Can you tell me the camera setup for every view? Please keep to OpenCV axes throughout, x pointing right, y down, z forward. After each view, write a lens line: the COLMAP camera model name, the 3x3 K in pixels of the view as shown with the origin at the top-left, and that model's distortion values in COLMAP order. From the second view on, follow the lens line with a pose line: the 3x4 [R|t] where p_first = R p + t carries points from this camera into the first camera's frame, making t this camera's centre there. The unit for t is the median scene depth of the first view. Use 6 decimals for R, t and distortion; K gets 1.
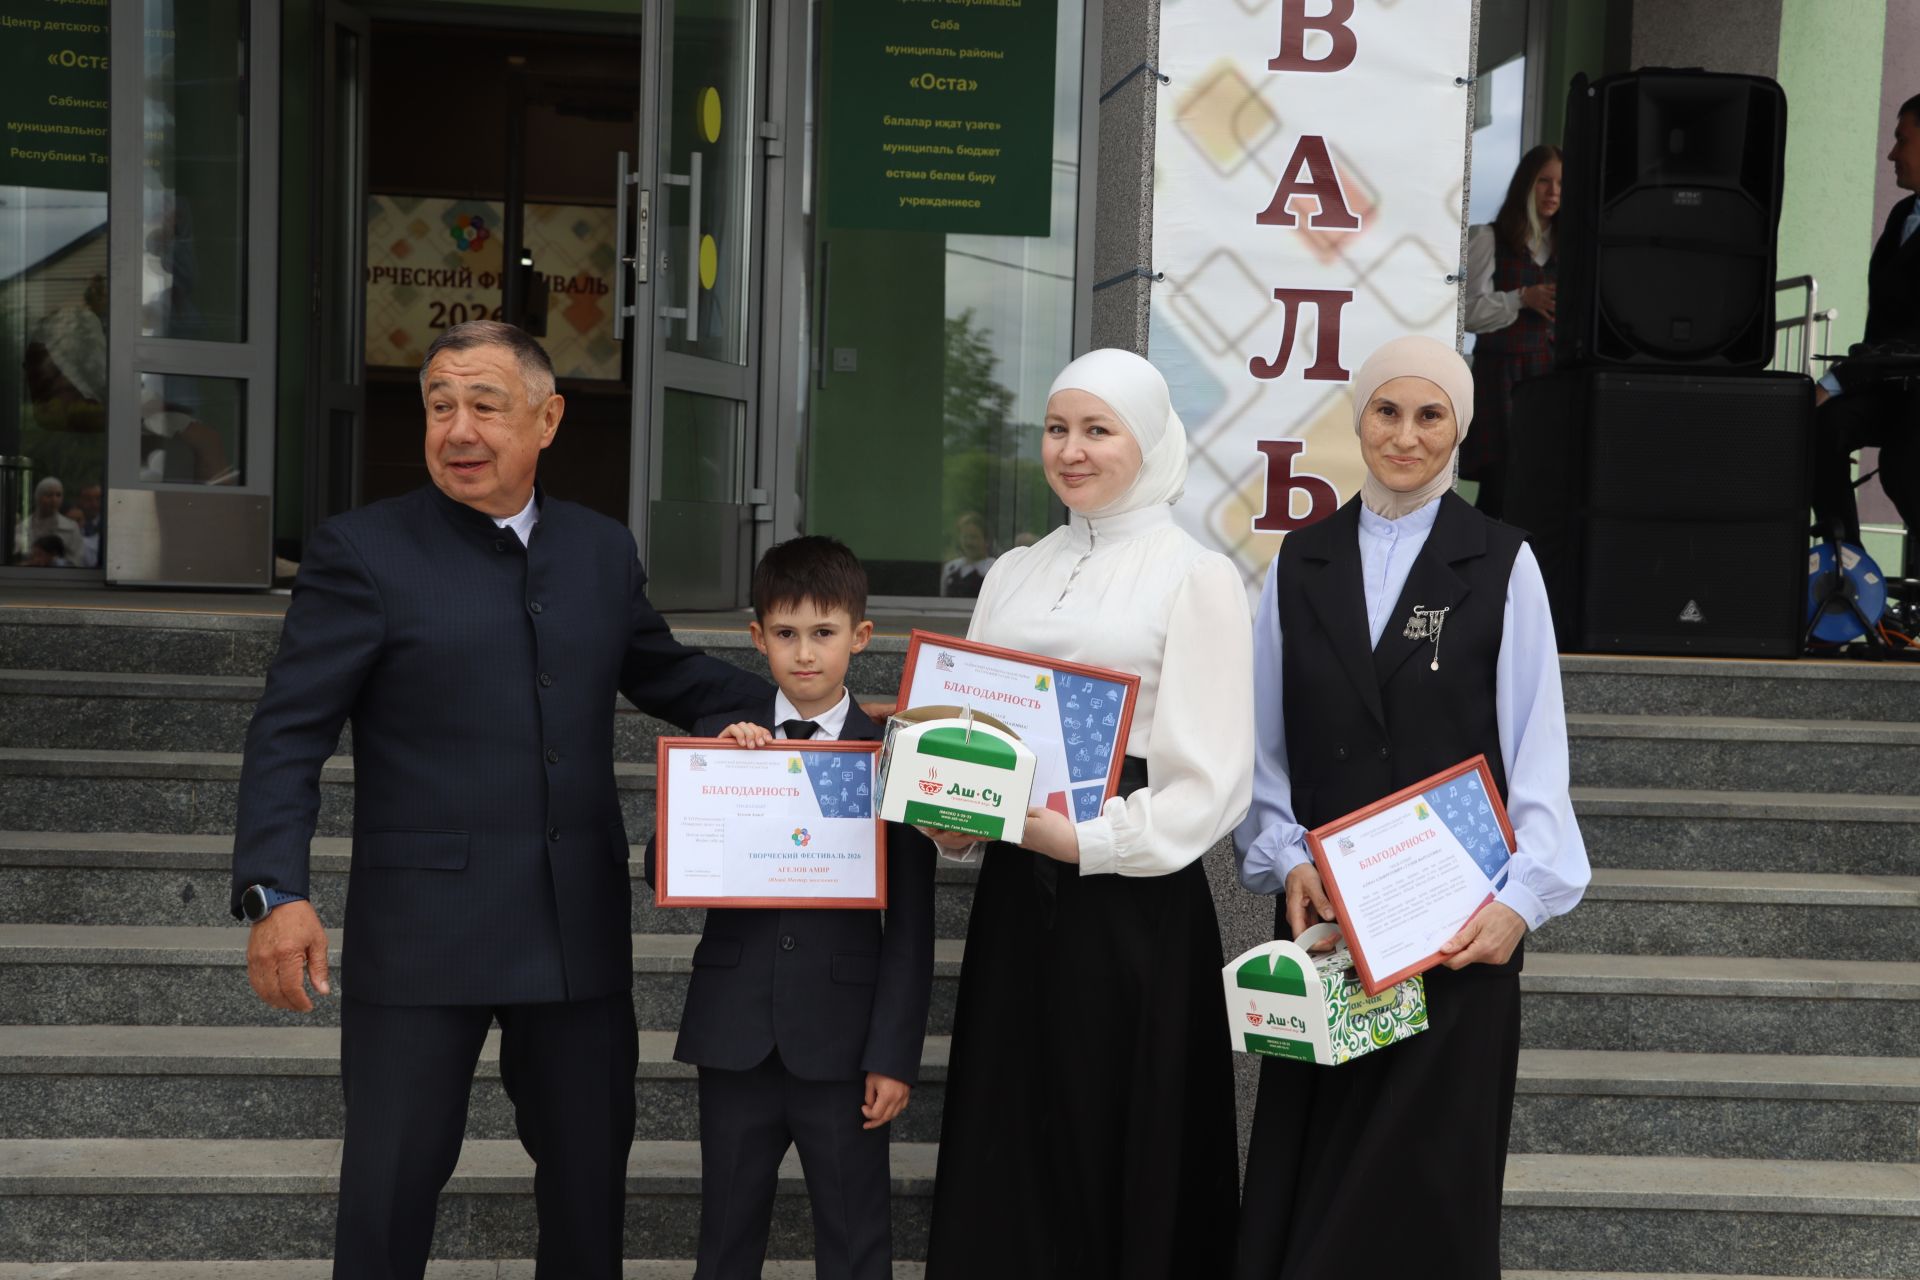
lens RADIAL K [[3294.9, 0, 964.7], [0, 3294.9, 697.8], [0, 0, 1]] dist [0.078119, 0.940312]
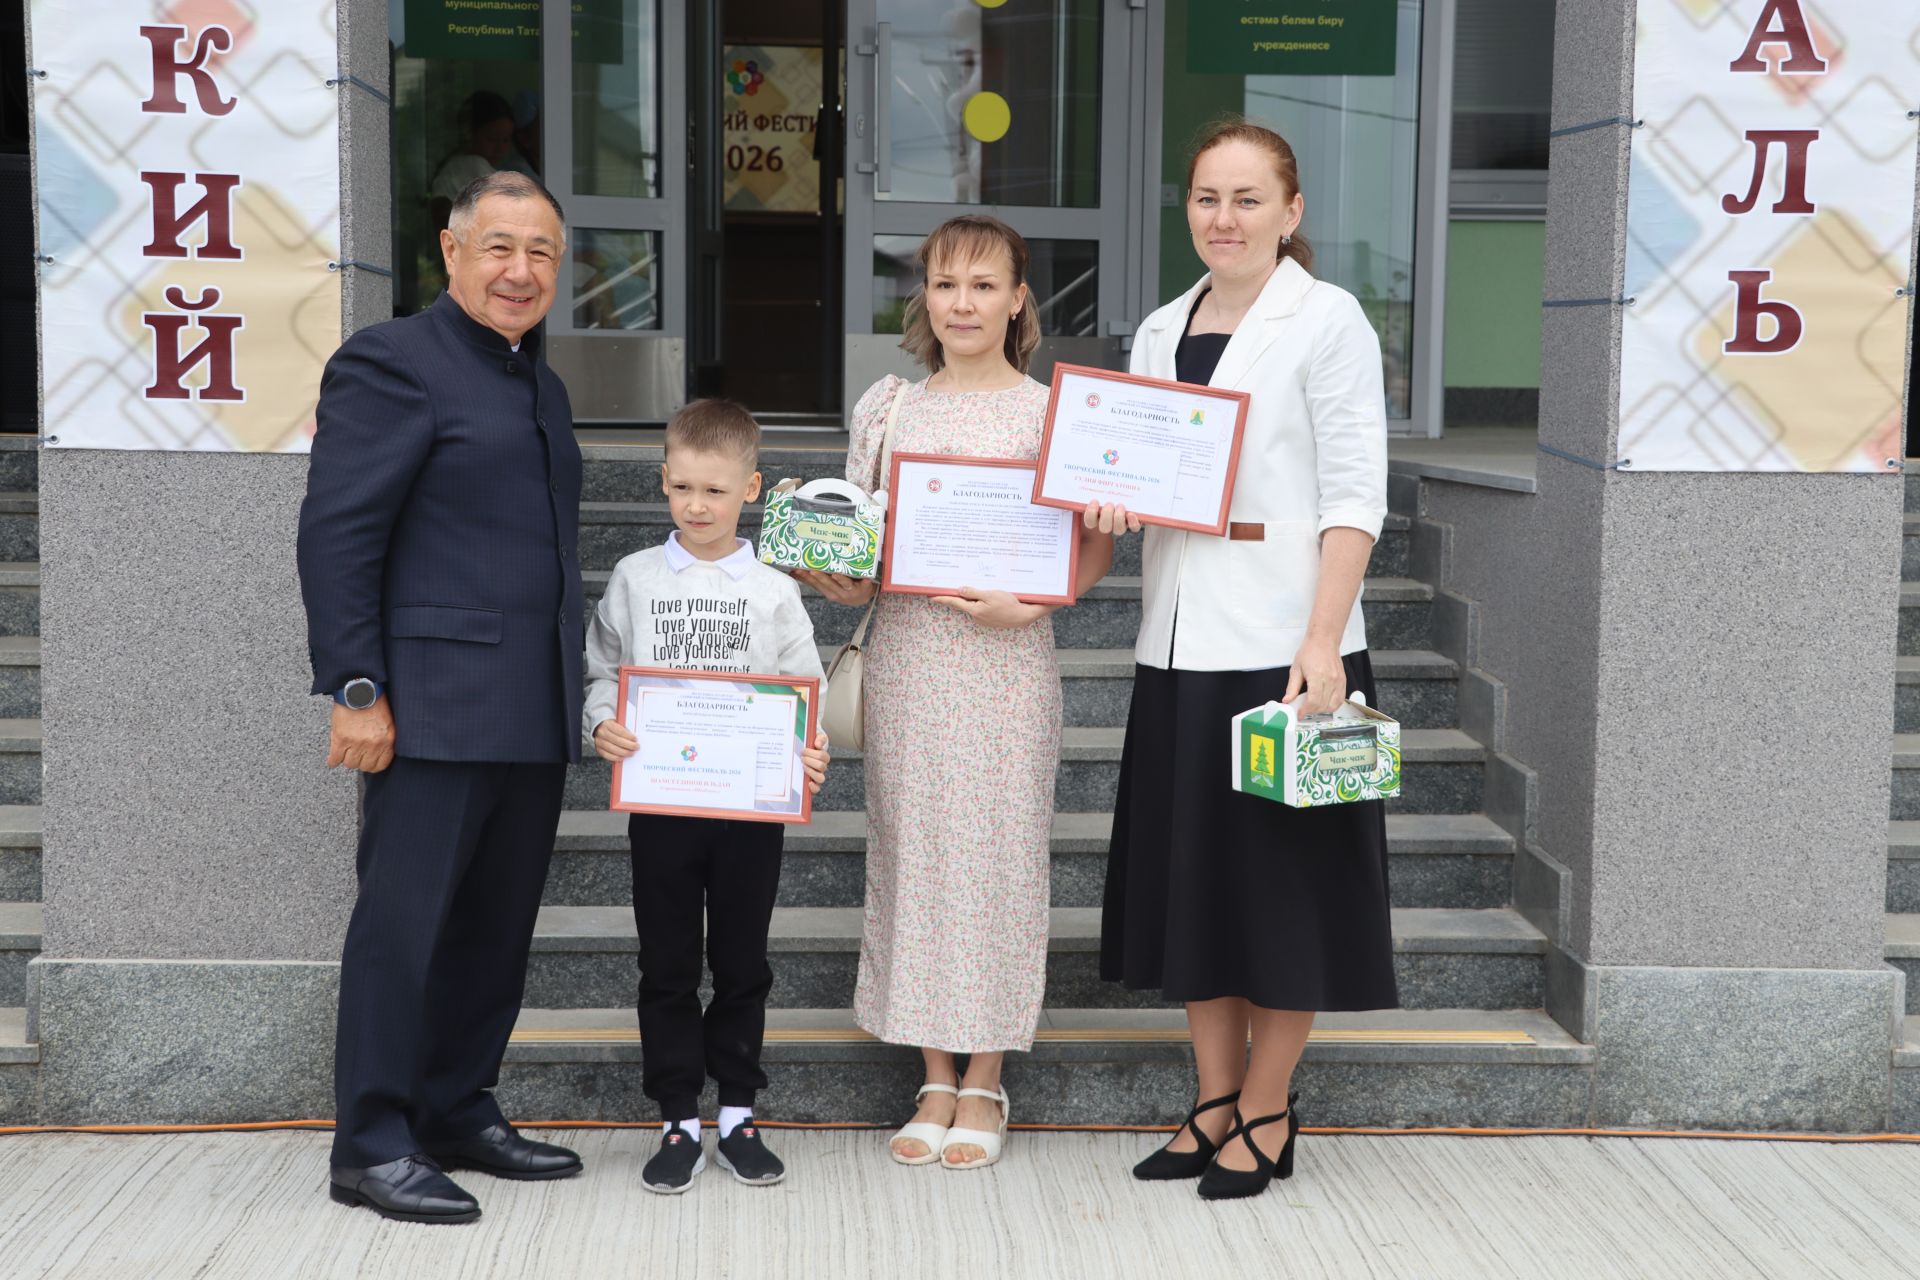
lens RADIAL K [[3194.7, 0, 973.5], [0, 3194.7, 700.2], [0, 0, 1]] dist [0.103786, 0.629796]
pose [[0.998354, -0.014854, -0.055400, -0.089214], [0.018019, 0.998208, 0.057067, -0.000569], [0.054453, -0.057971, 0.996832, -0.084770]]
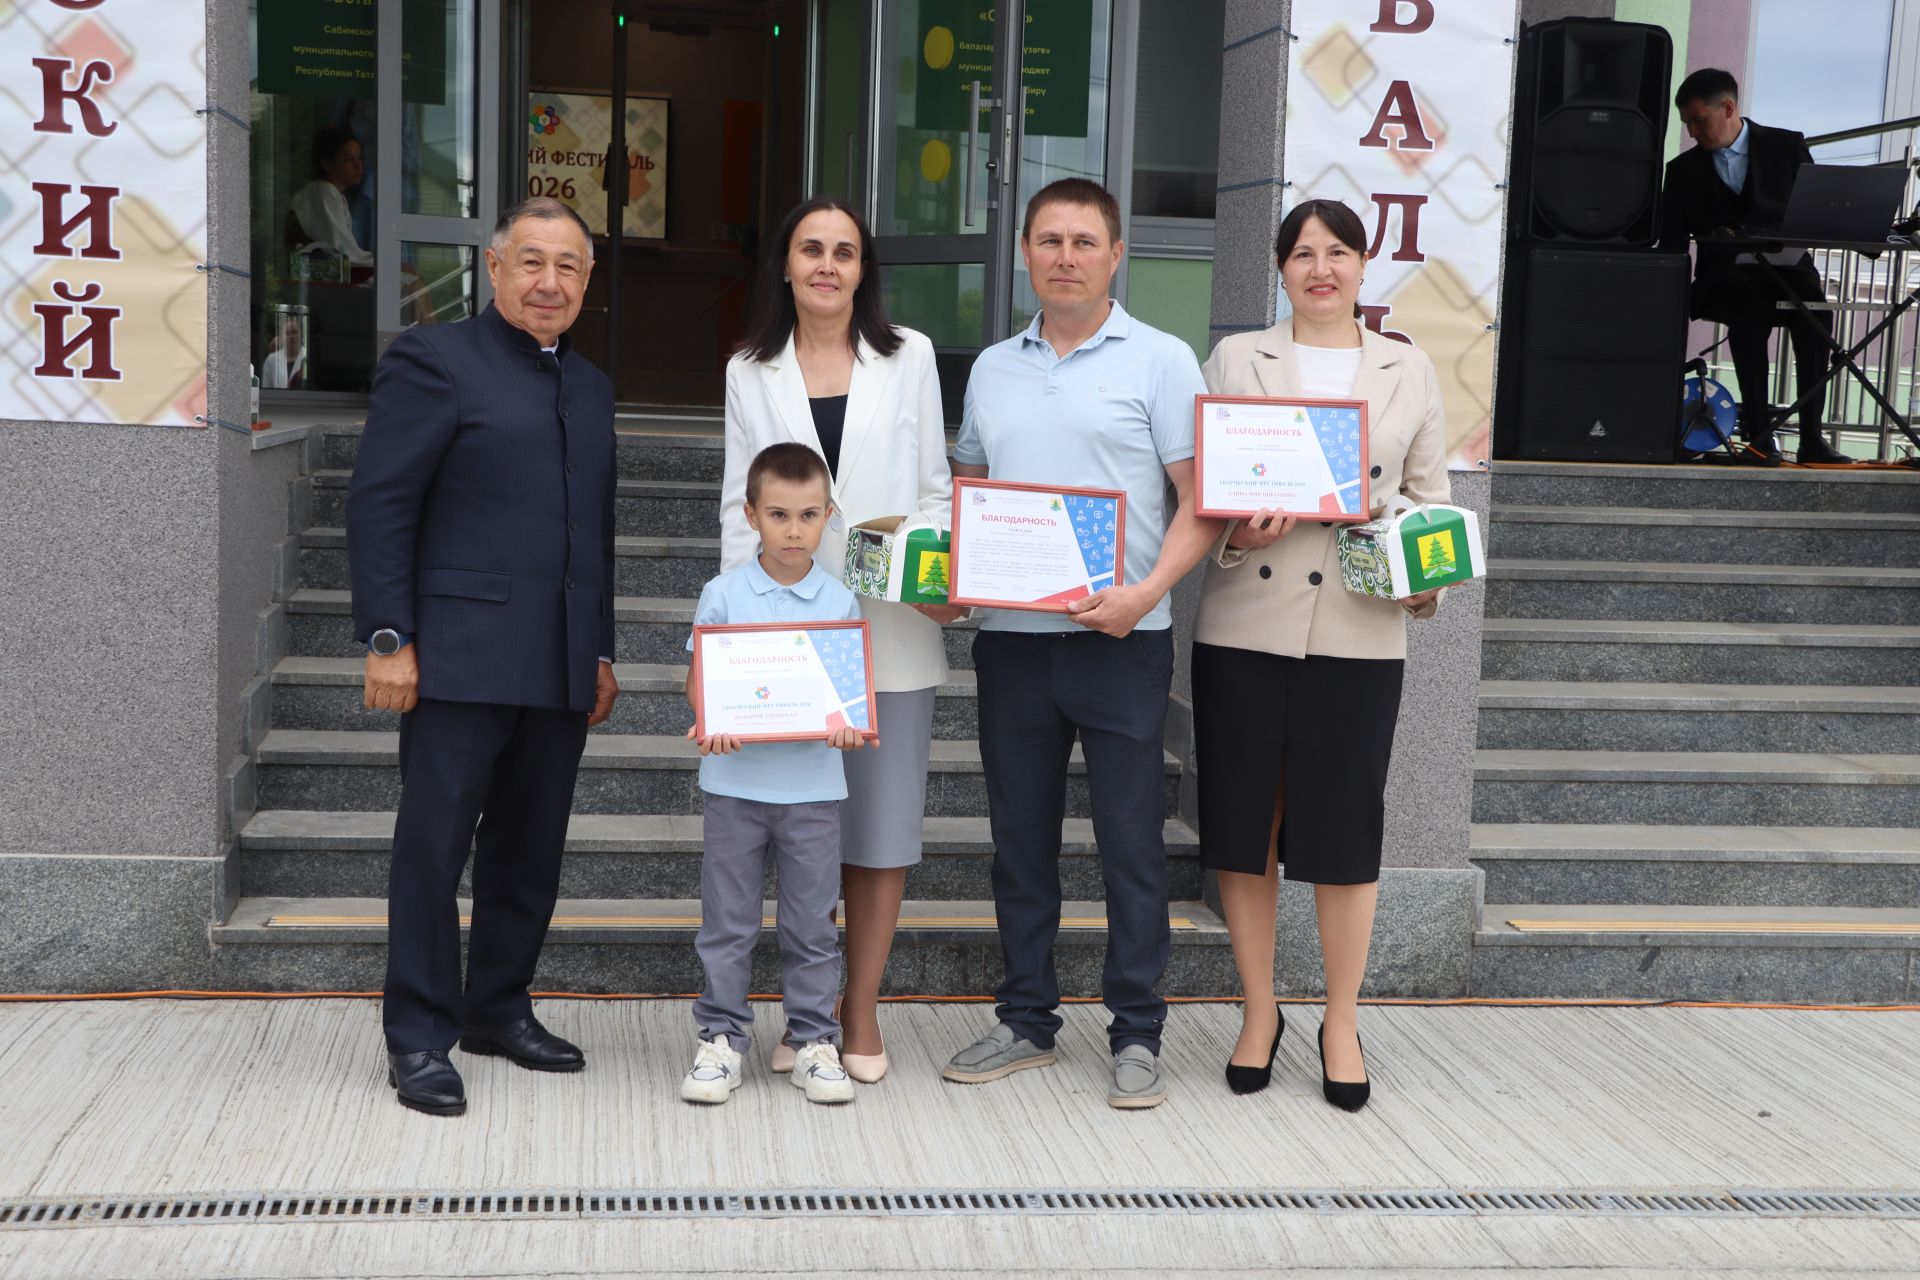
lens RADIAL K [[2637.0, 0, 984.4], [0, 2637.0, 681.6], [0, 0, 1]] dist [-0.004862, 0.490707]
pose [[0.999114, -0.001825, 0.042043, -0.094737], [-0.001209, 0.997402, 0.072024, -0.000739], [-0.042065, -0.072011, 0.996516, -0.081643]]
